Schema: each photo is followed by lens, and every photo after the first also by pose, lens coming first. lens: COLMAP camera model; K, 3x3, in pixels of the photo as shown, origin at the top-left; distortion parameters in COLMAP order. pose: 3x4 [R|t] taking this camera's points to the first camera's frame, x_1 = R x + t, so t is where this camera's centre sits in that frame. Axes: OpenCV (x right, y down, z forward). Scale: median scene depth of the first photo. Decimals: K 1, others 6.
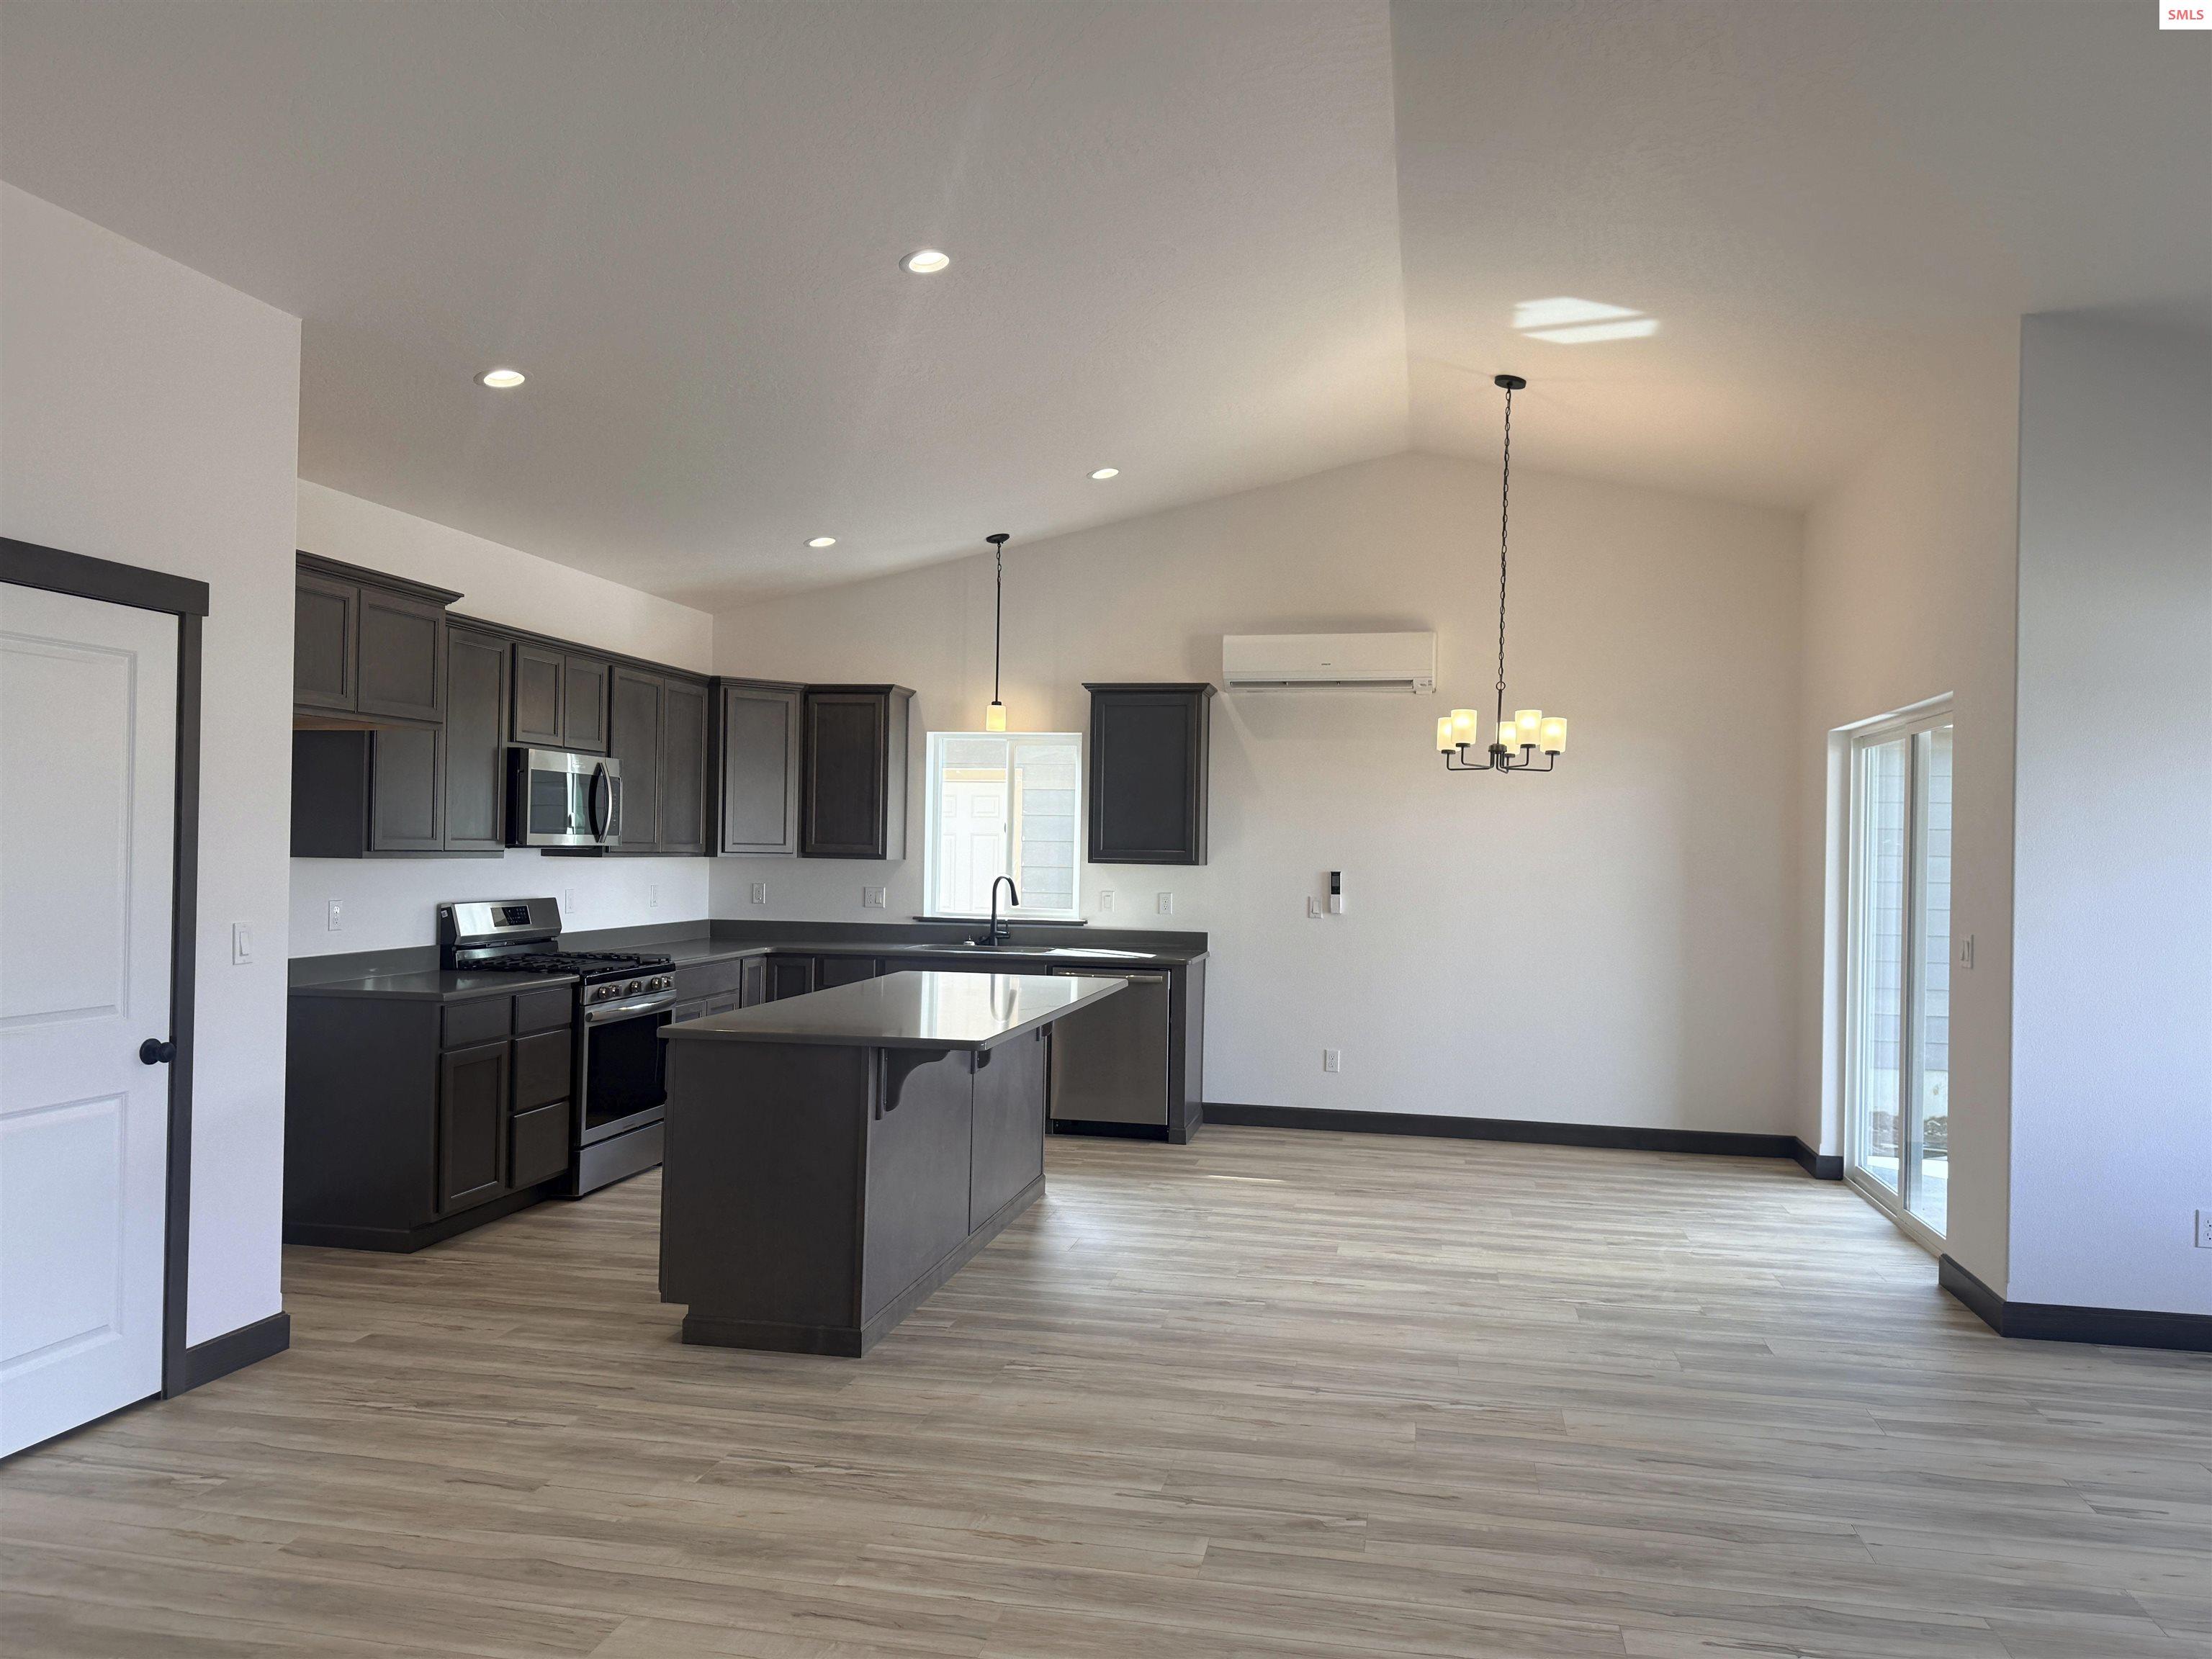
lens RADIAL K [[1552.2, 0, 1107.8], [0, 1552.2, 840.5], [0, 0, 1]] dist [0.084606, -0.112254]
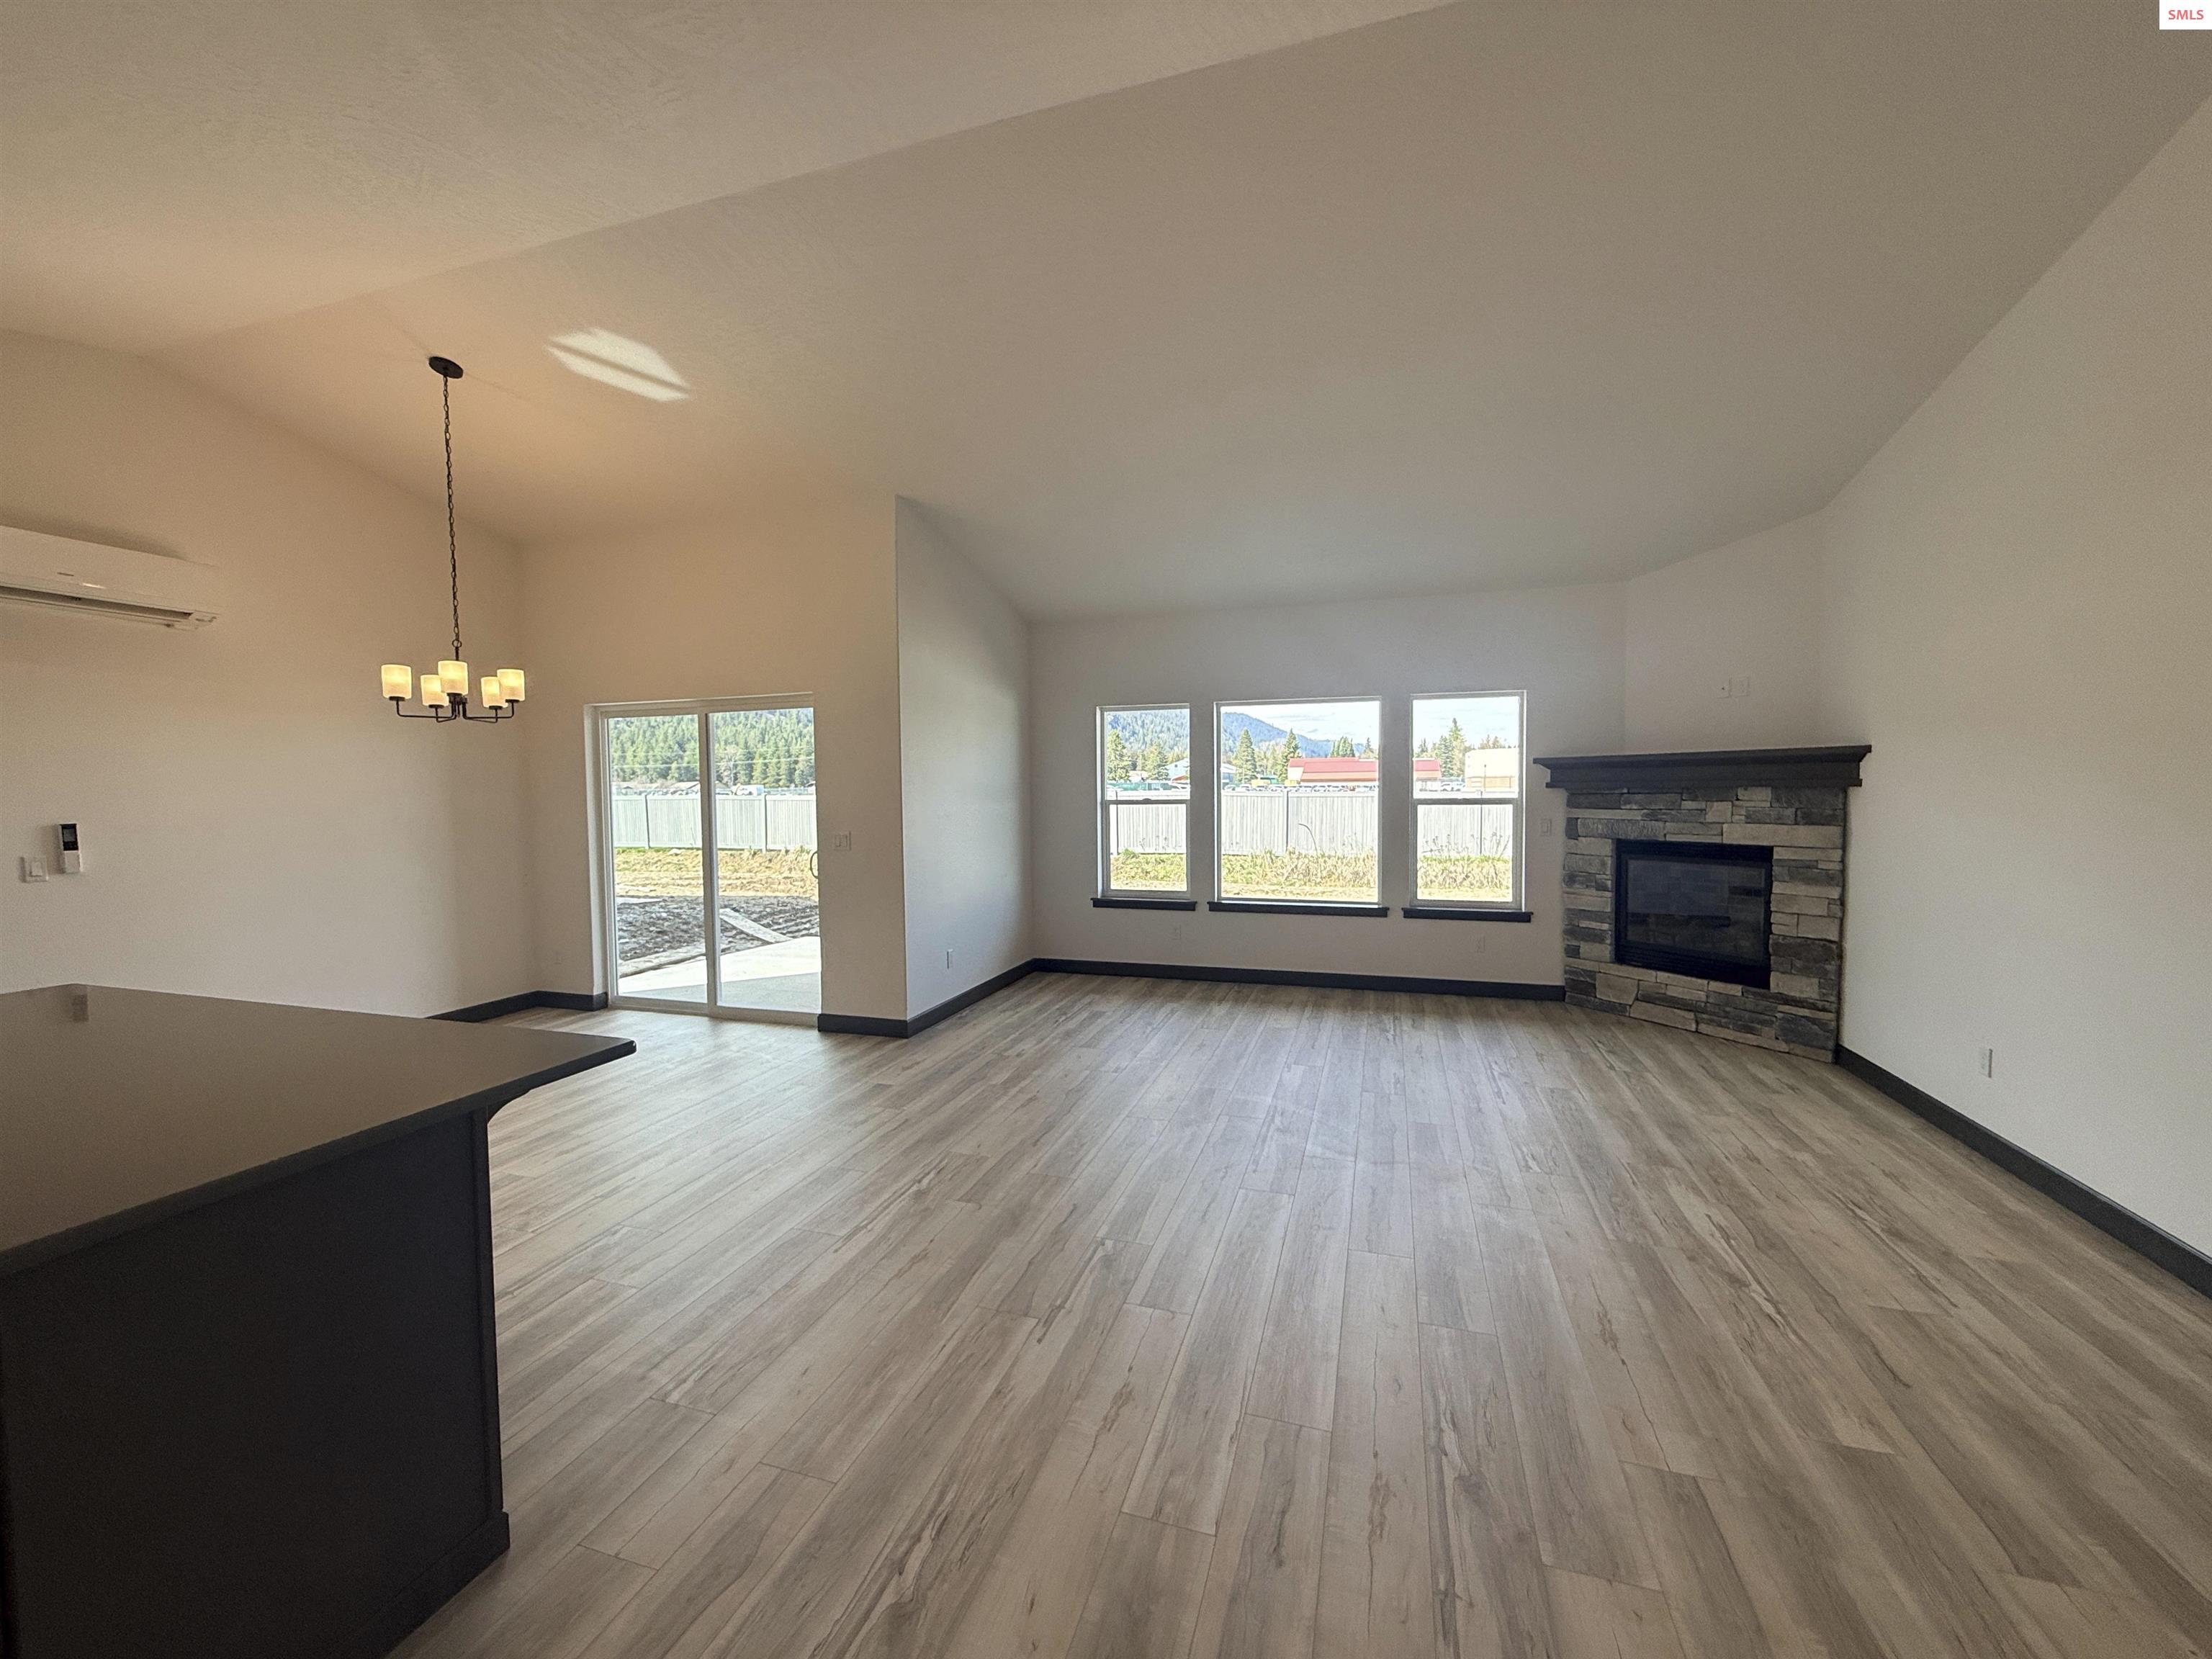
lens RADIAL K [[885.1, 0, 1100.8], [0, 885.1, 829.6], [0, 0, 1]] dist [-0.000569, 0.000146]
pose [[0.111238, -0.064185, 0.991719, -0.399070], [0.009860, 0.997934, 0.063481, -0.002997], [-0.993745, 0.002716, 0.111641, 0.570708]]
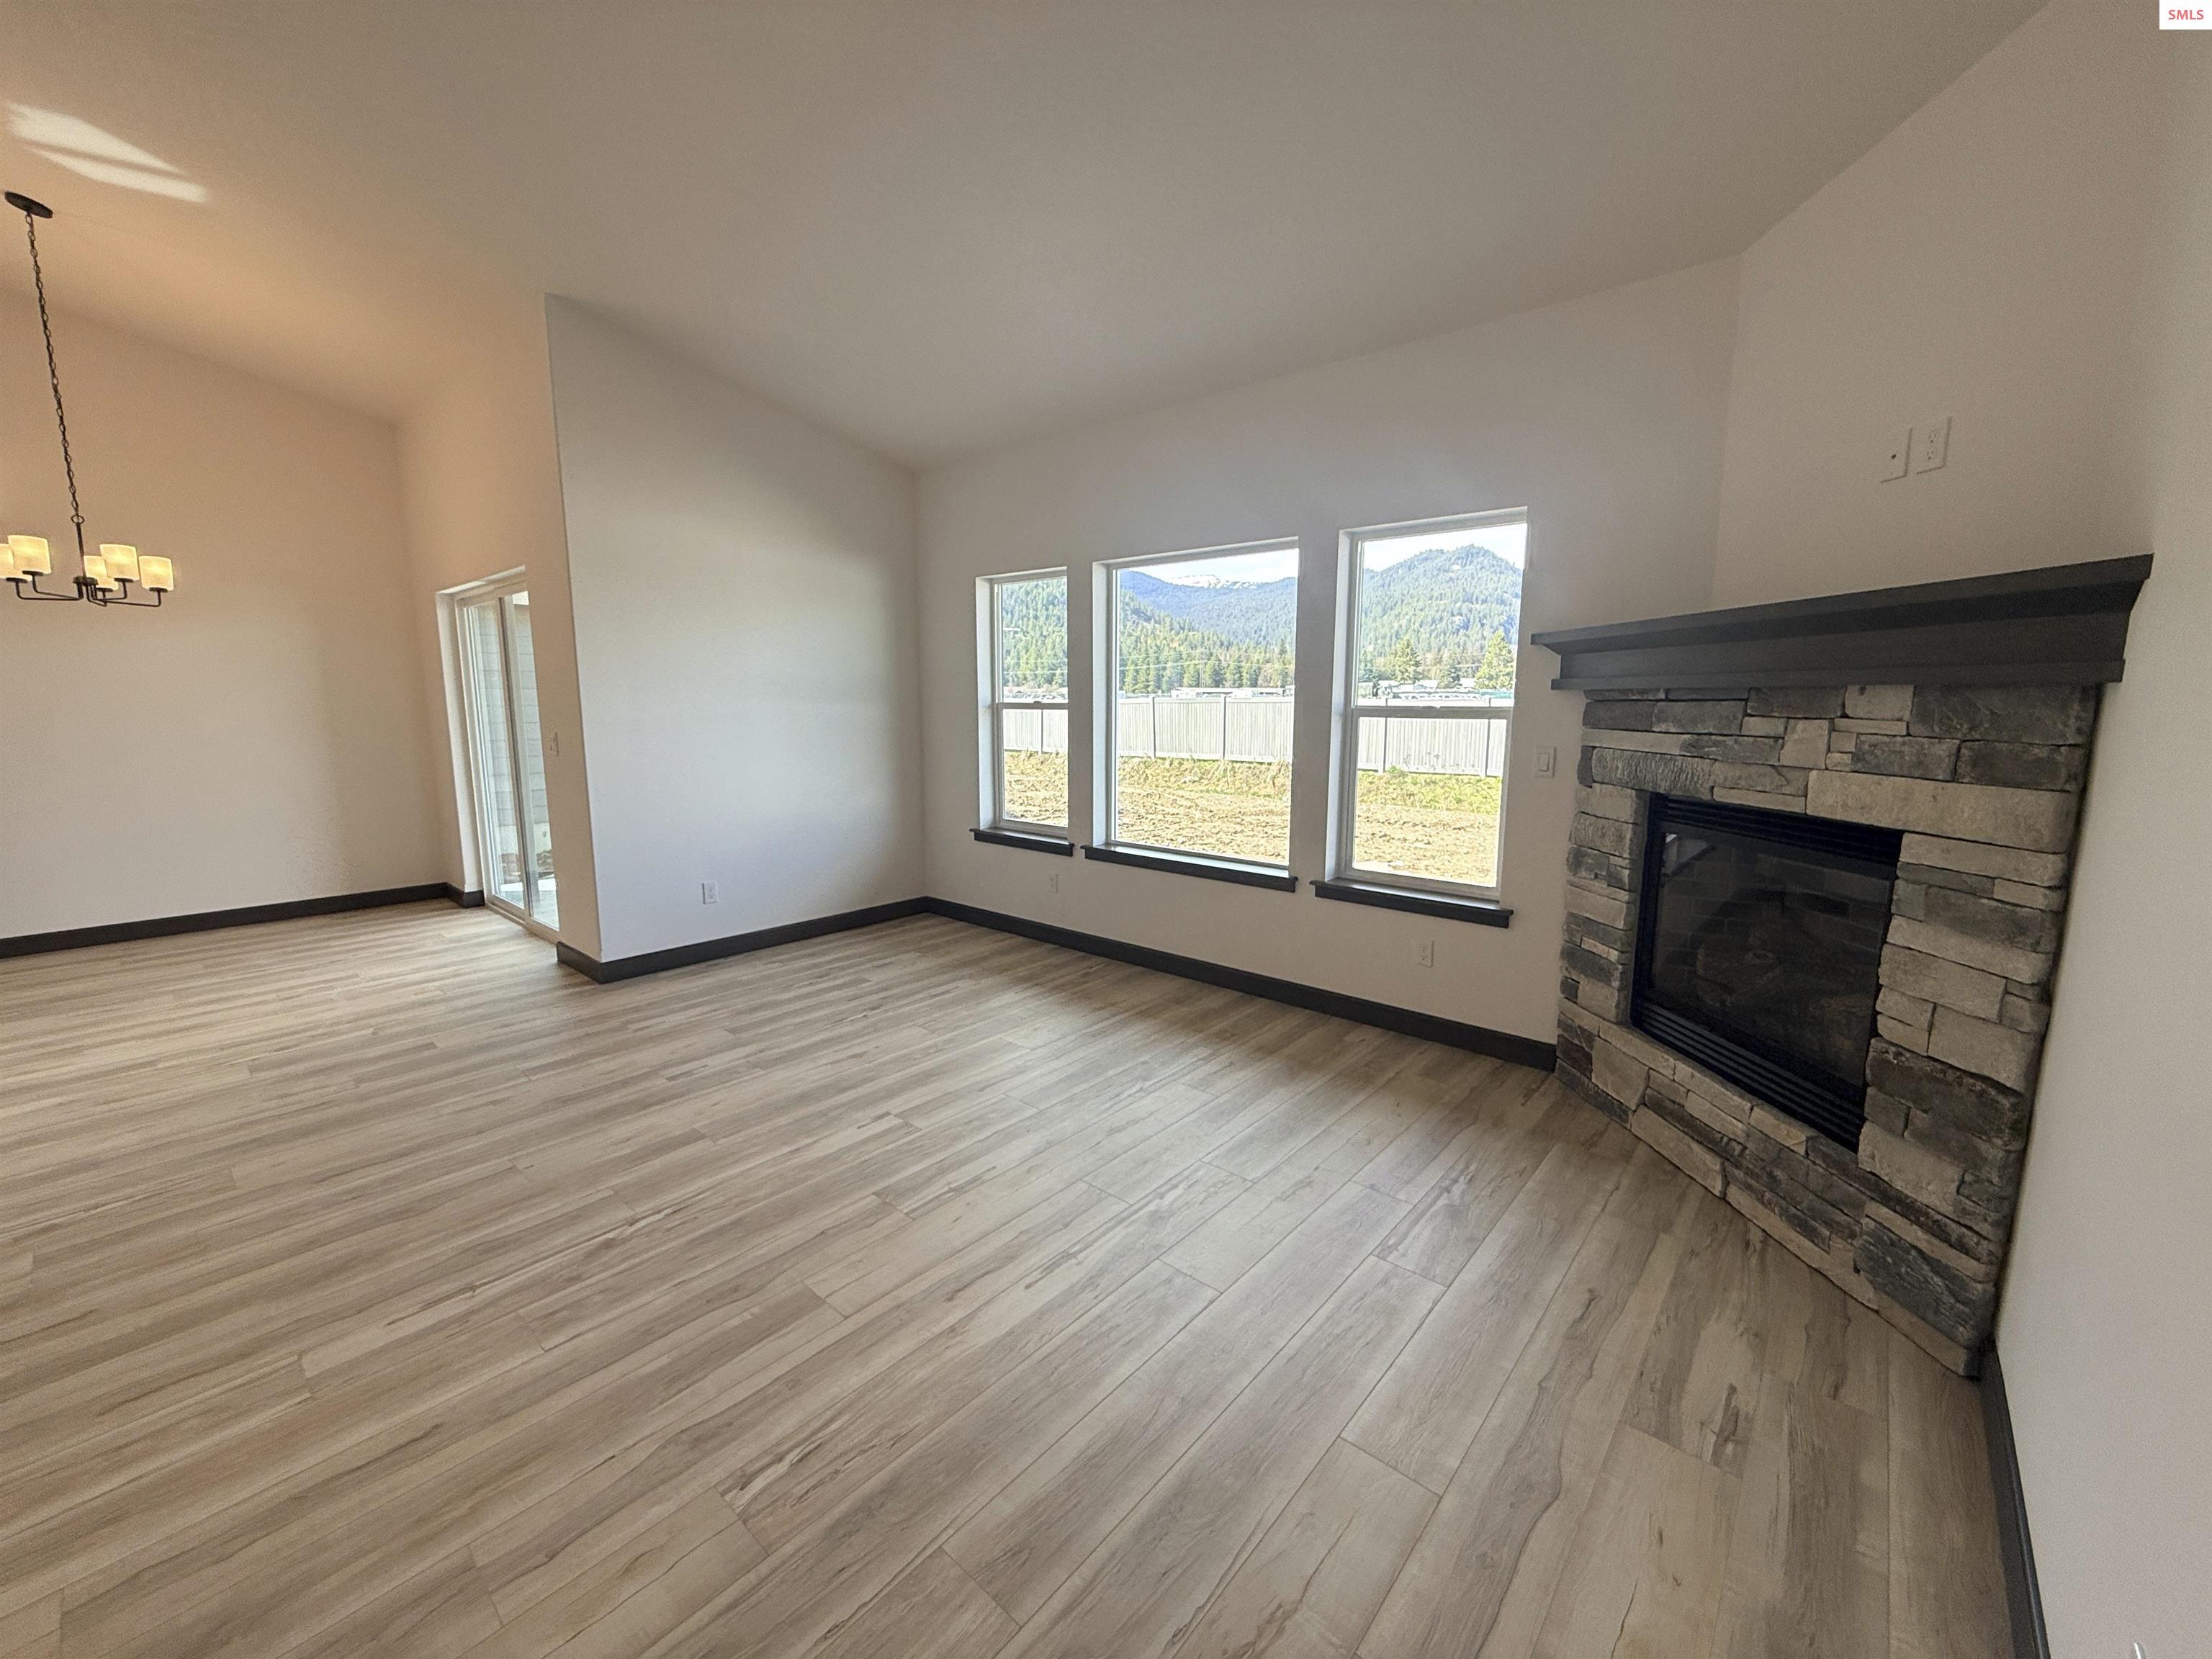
lens RADIAL K [[885.1, 0, 1100.8], [0, 885.1, 829.6], [0, 0, 1]] dist [-0.000569, 0.000146]
pose [[0.495996, -0.144091, 0.856286, 0.066026], [0.004242, 0.986526, 0.163550, 0.014490], [-0.868314, -0.077488, 0.489924, 0.119649]]
